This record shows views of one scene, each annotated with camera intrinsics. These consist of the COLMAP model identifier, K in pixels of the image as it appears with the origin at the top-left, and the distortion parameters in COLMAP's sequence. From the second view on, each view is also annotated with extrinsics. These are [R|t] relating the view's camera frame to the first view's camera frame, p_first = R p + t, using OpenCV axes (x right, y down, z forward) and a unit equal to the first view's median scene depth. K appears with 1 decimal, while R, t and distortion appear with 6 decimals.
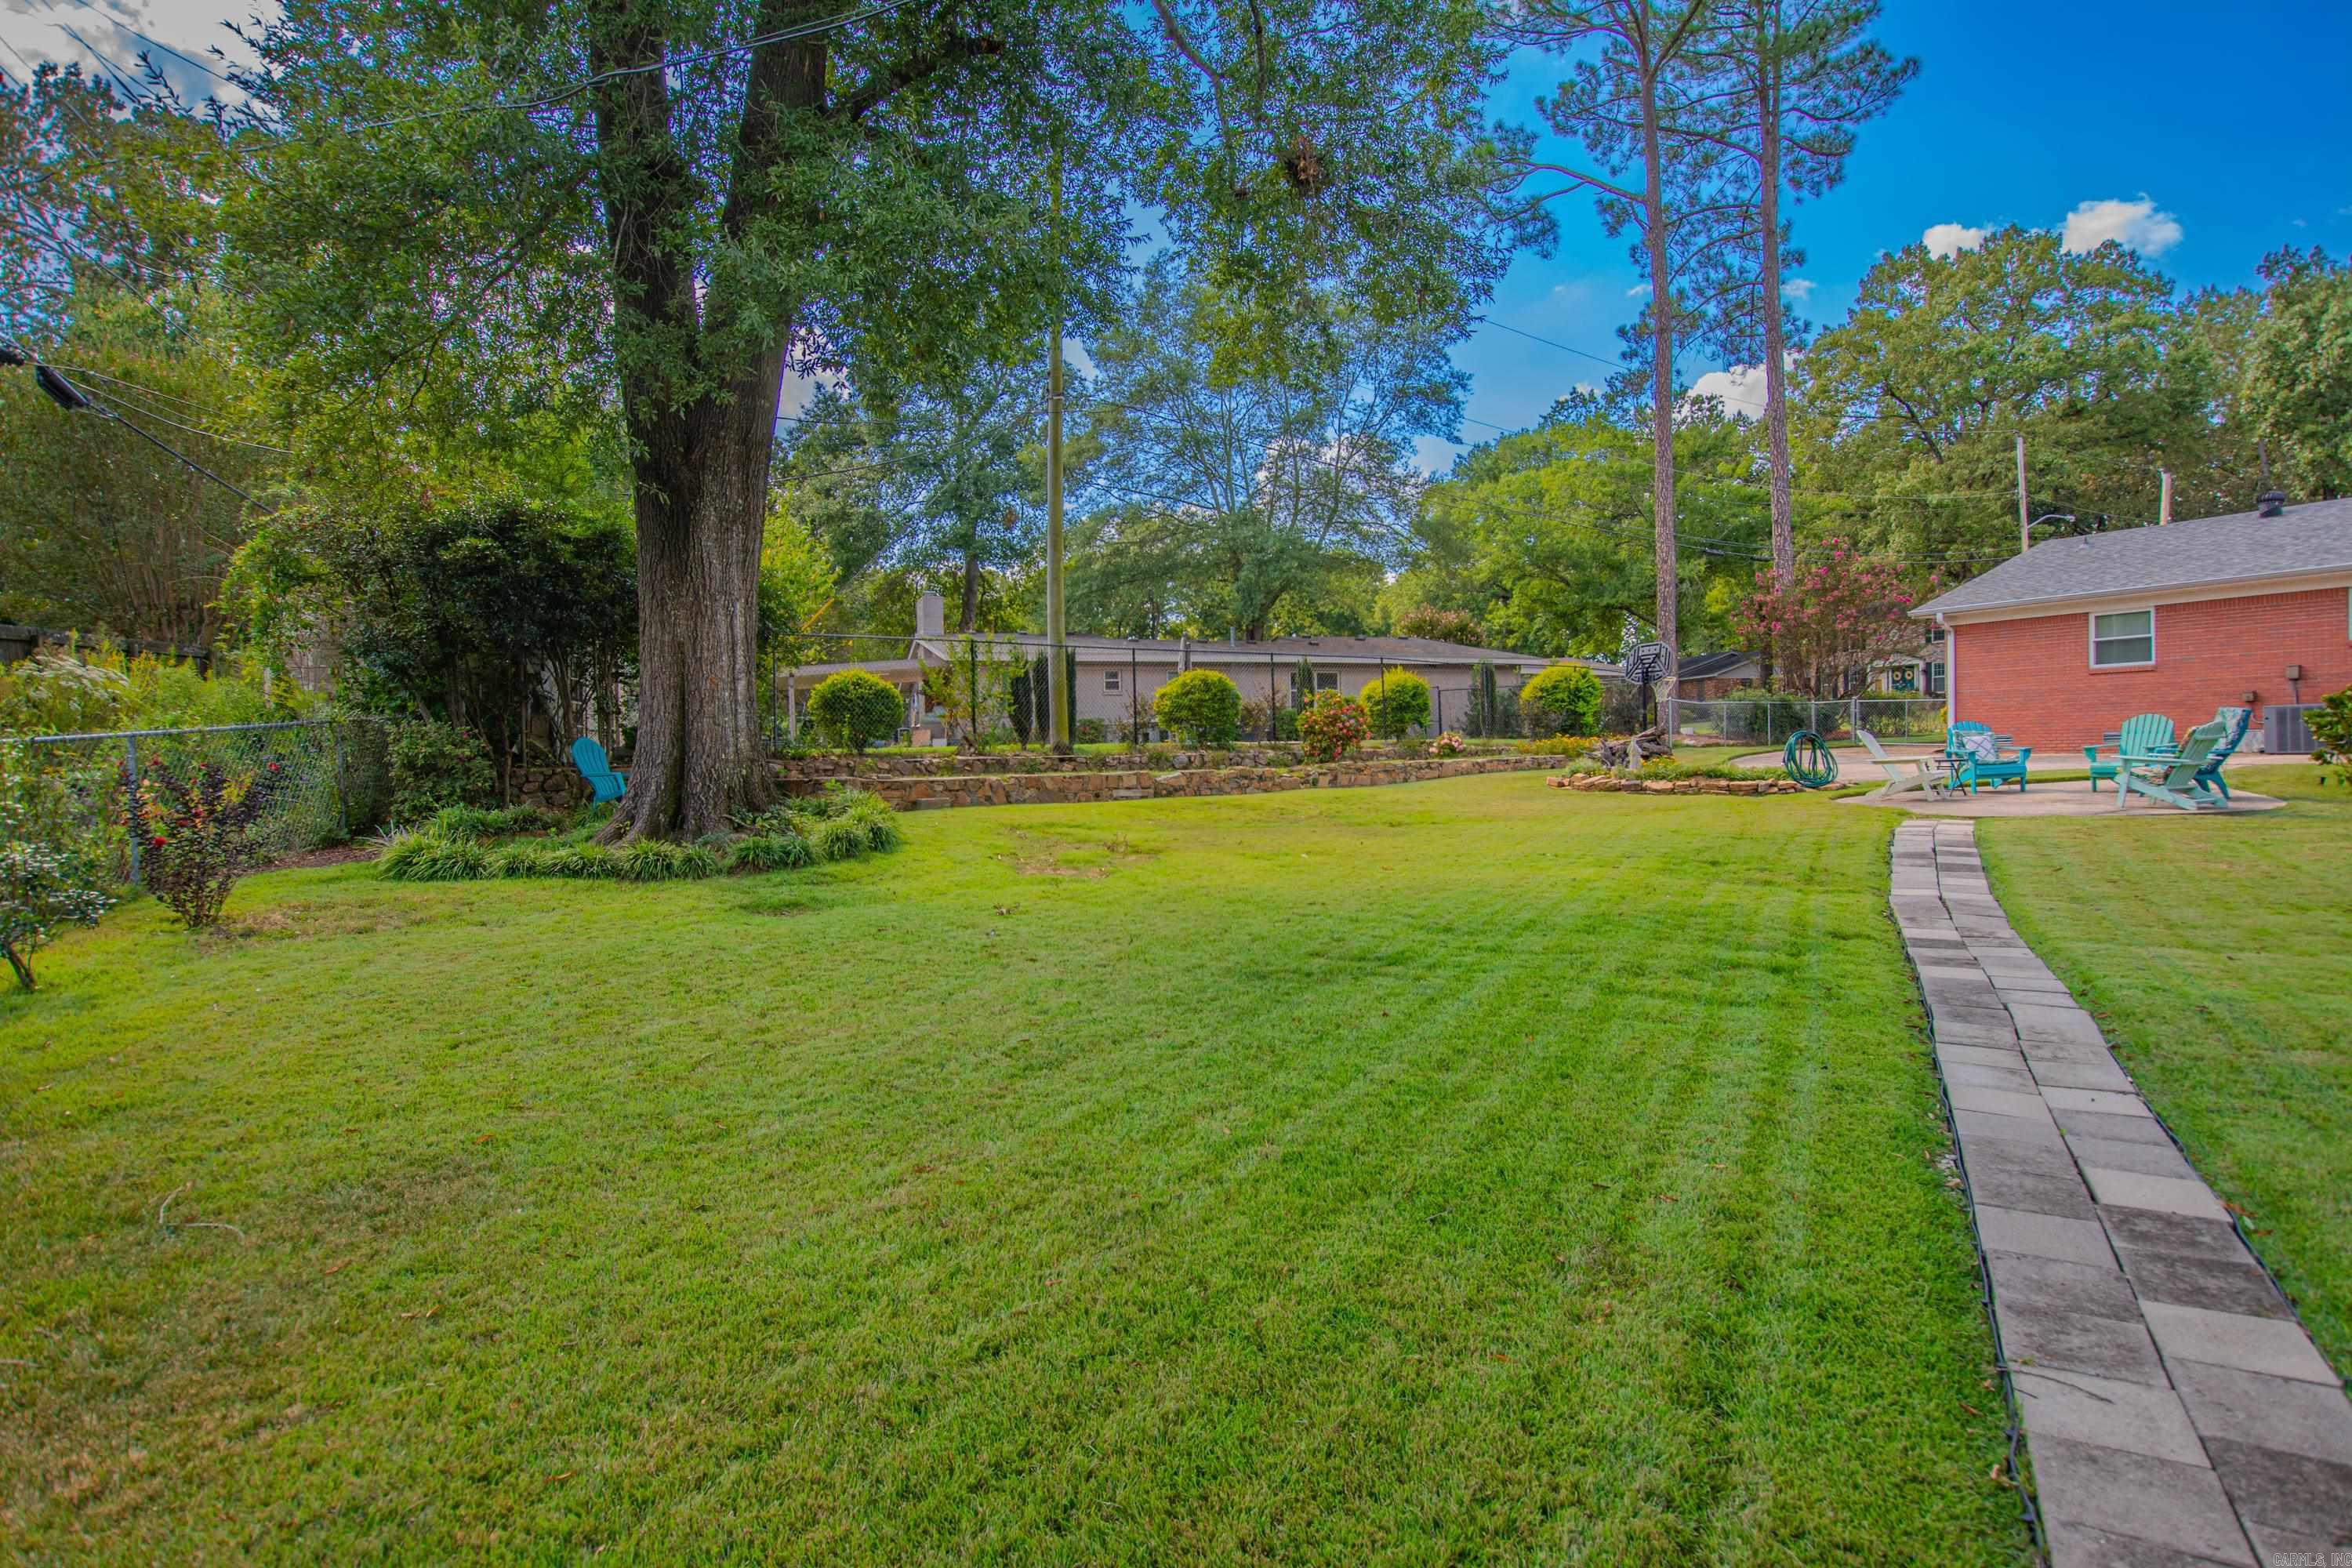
lens RADIAL K [[1190.4, 0, 1184.7], [0, 1190.4, 778.4], [0, 0, 1]] dist [-0.021753, 0.001852]
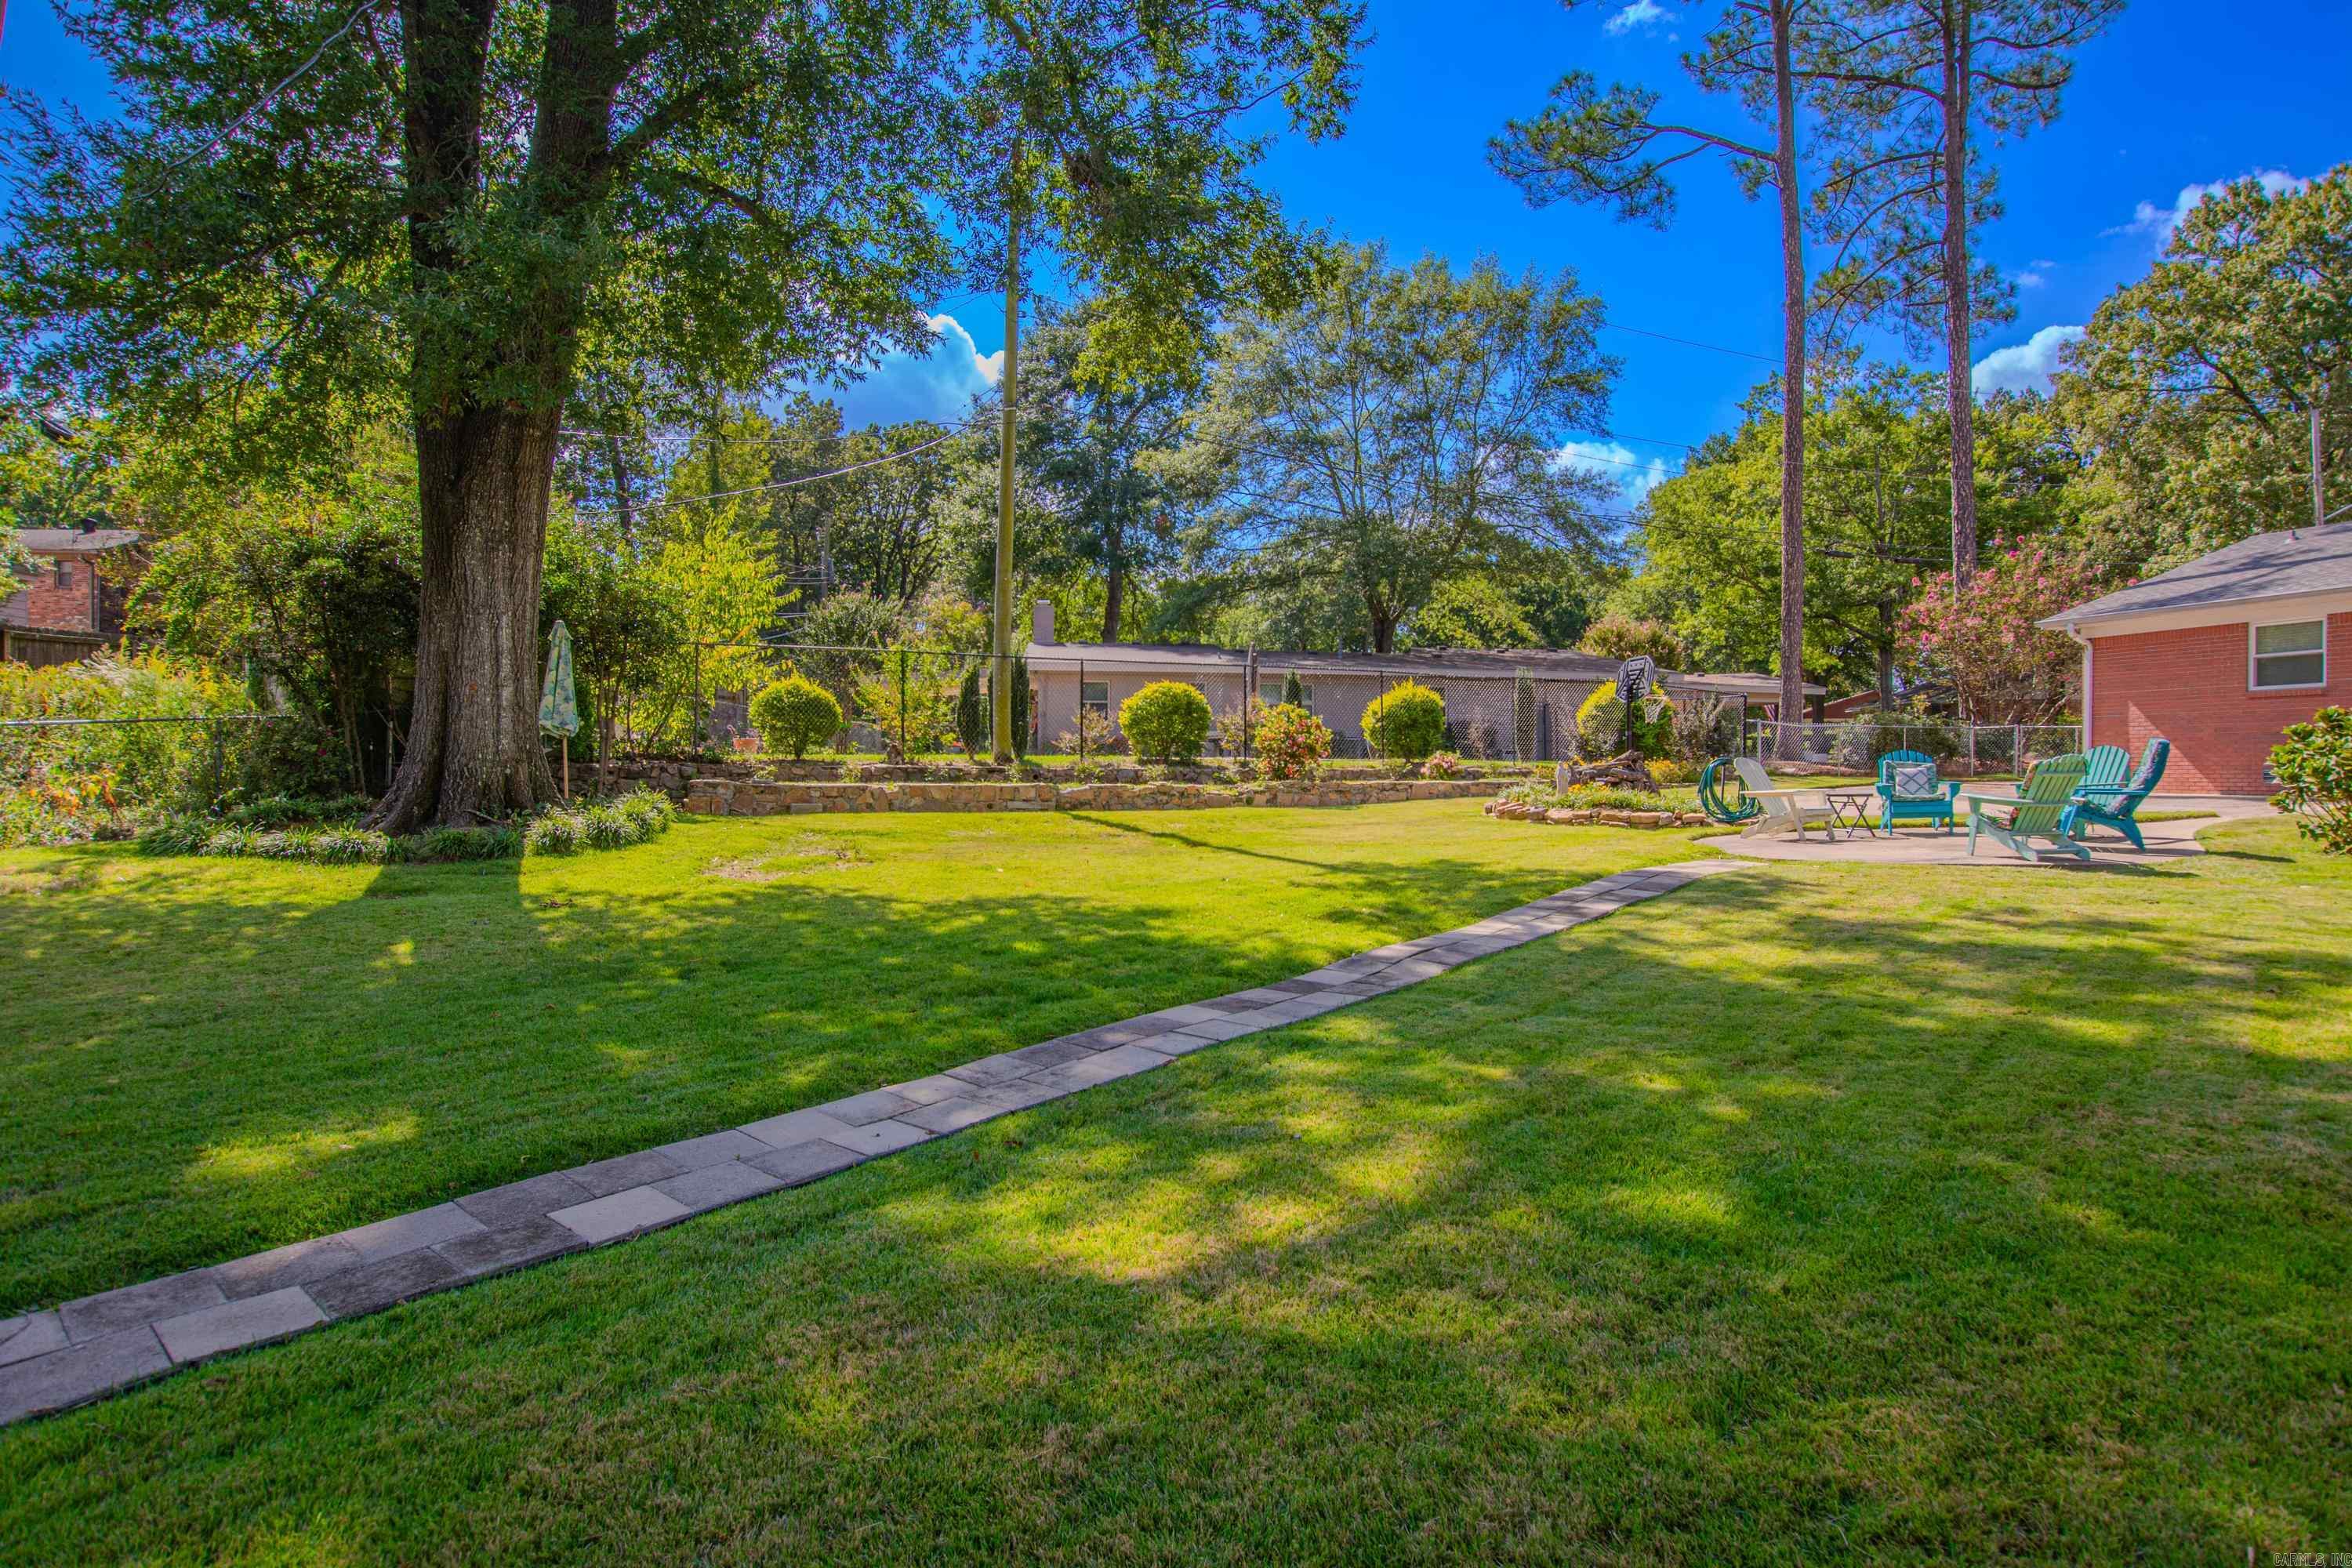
lens RADIAL K [[1242.3, 0, 1181.8], [0, 1242.3, 789.4], [0, 0, 1]] dist [-0.024879, 0.000177]
pose [[0.976659, 0.028399, -0.212909, 0.252365], [-0.029375, 0.999567, -0.001419, -0.002742], [0.212776, 0.007640, 0.977071, 0.013692]]
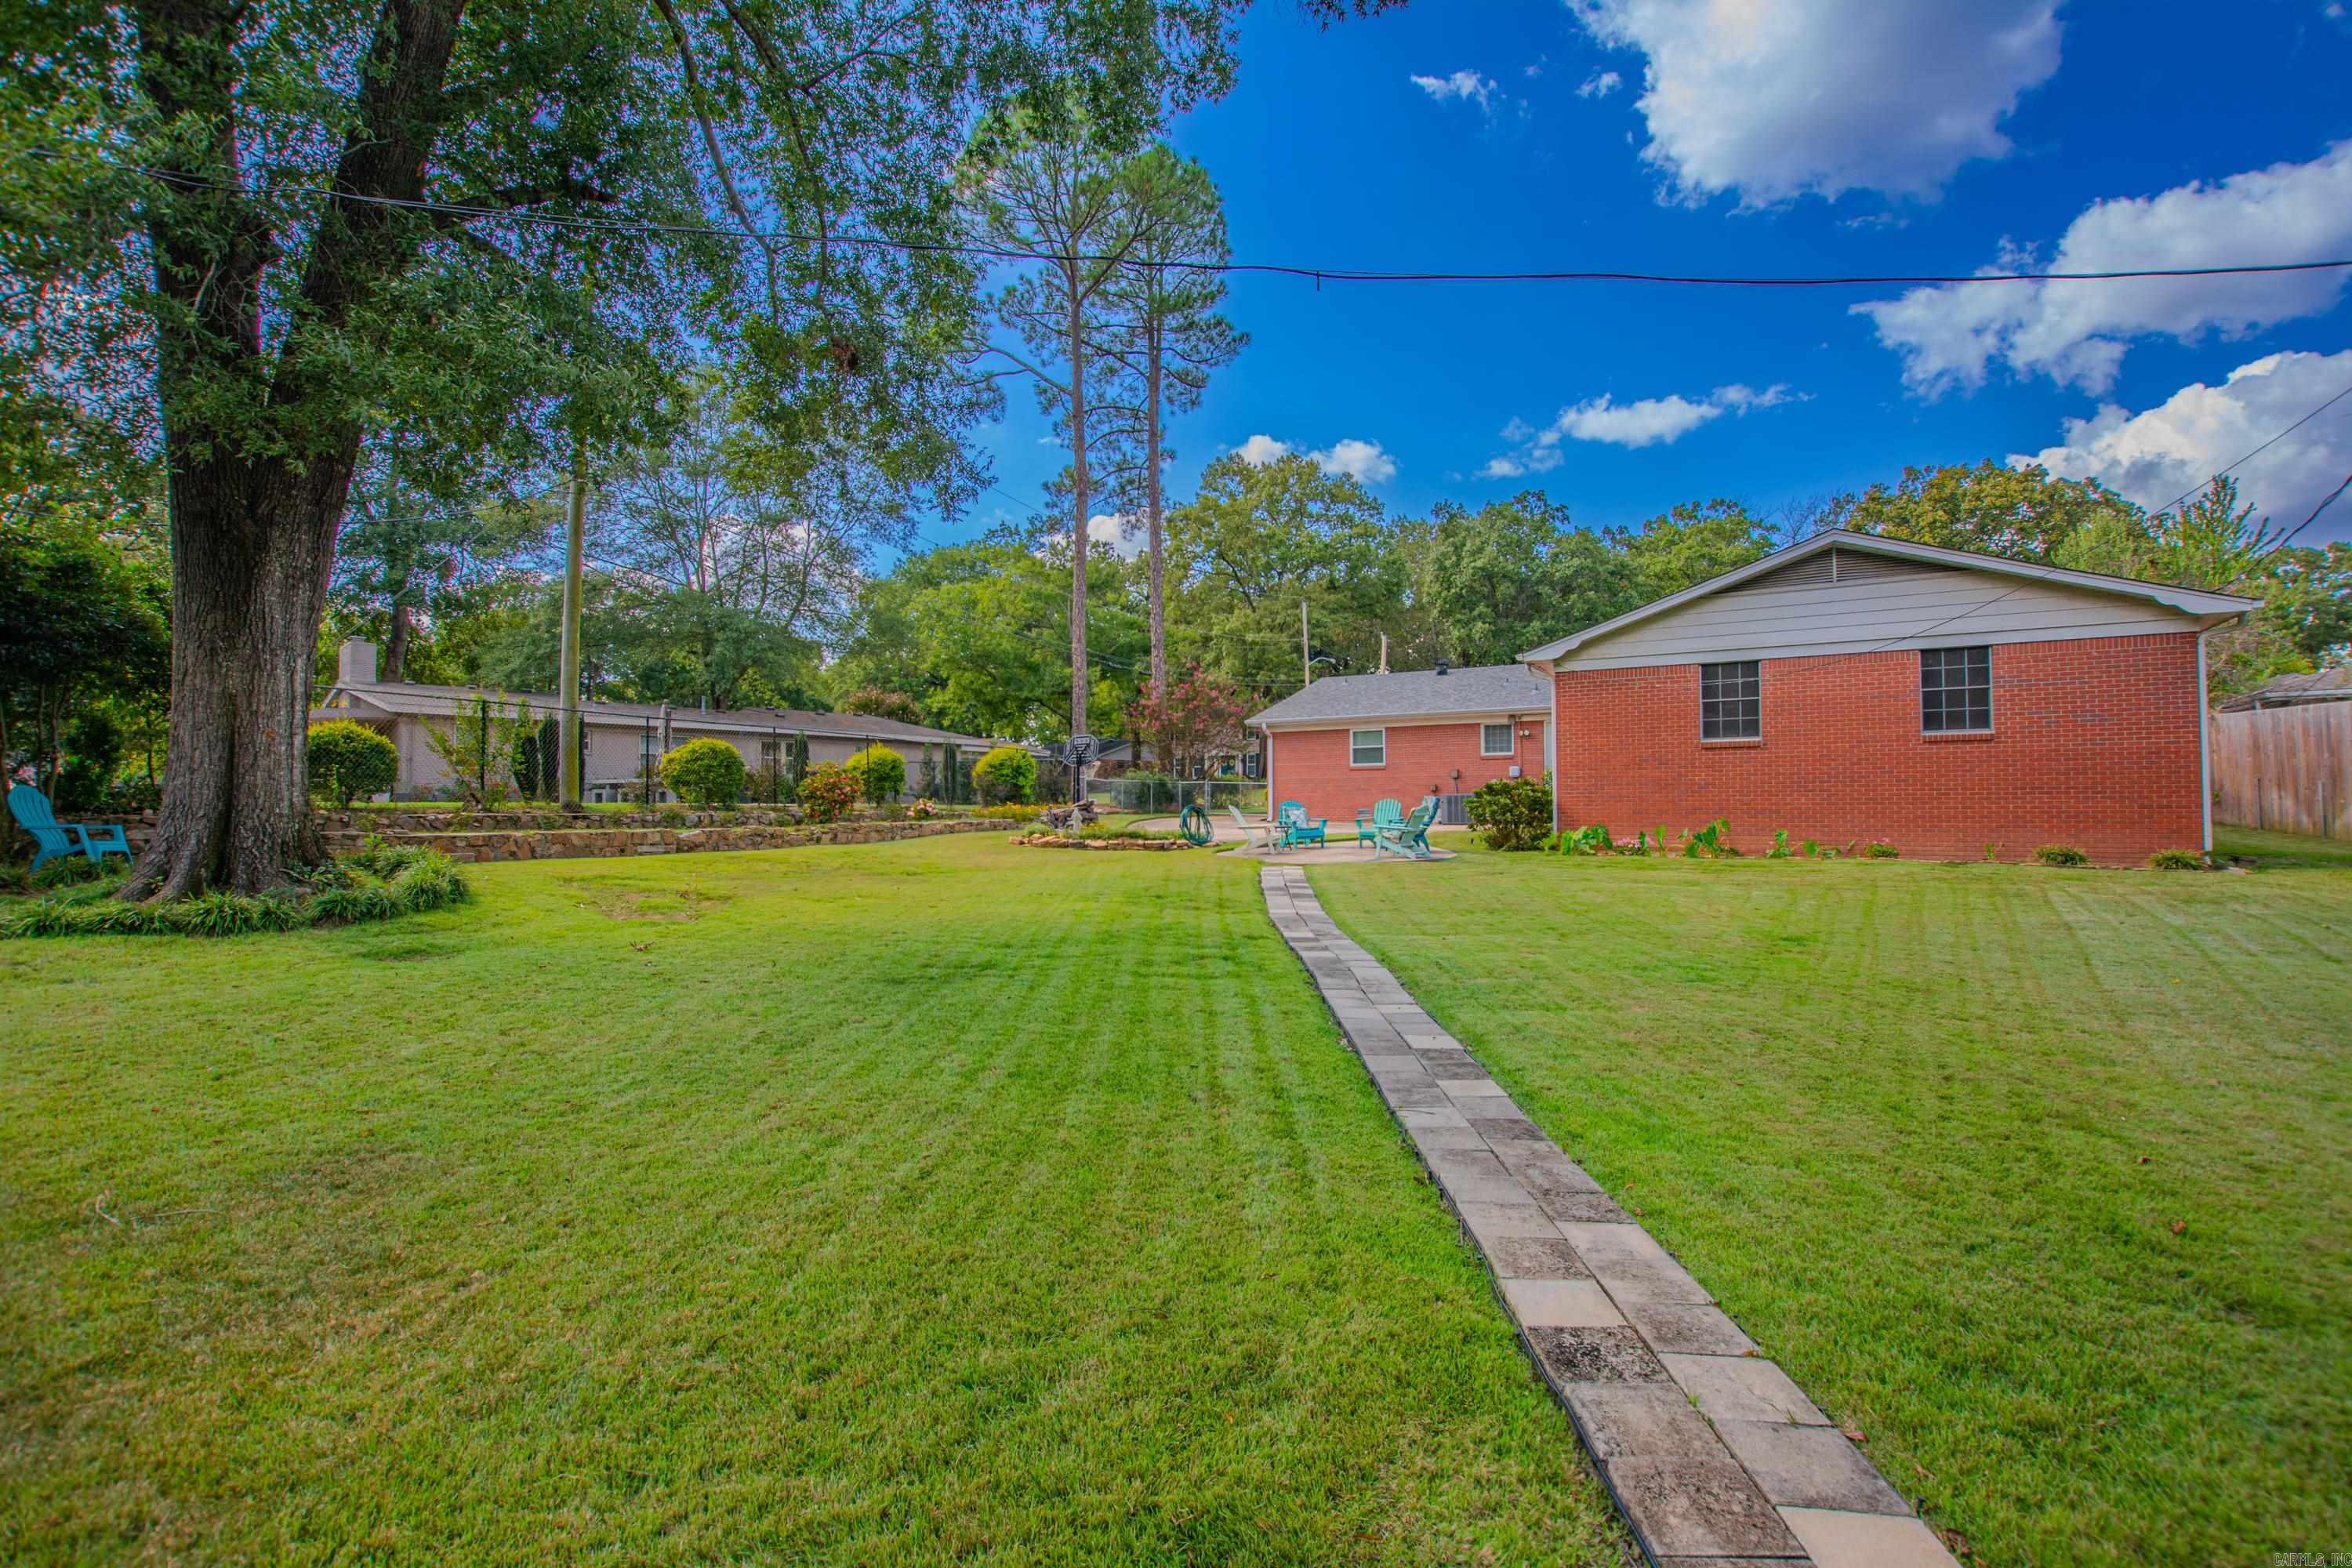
lens RADIAL K [[1046.0, 0, 1184.9], [0, 1046.0, 779.8], [0, 0, 1]] dist [-0.038144, 0.010066]
pose [[0.871215, 0.031703, 0.489878, -0.075120], [-0.004635, 0.998399, -0.056370, 0.000276], [-0.490881, 0.046840, 0.869967, -0.064615]]
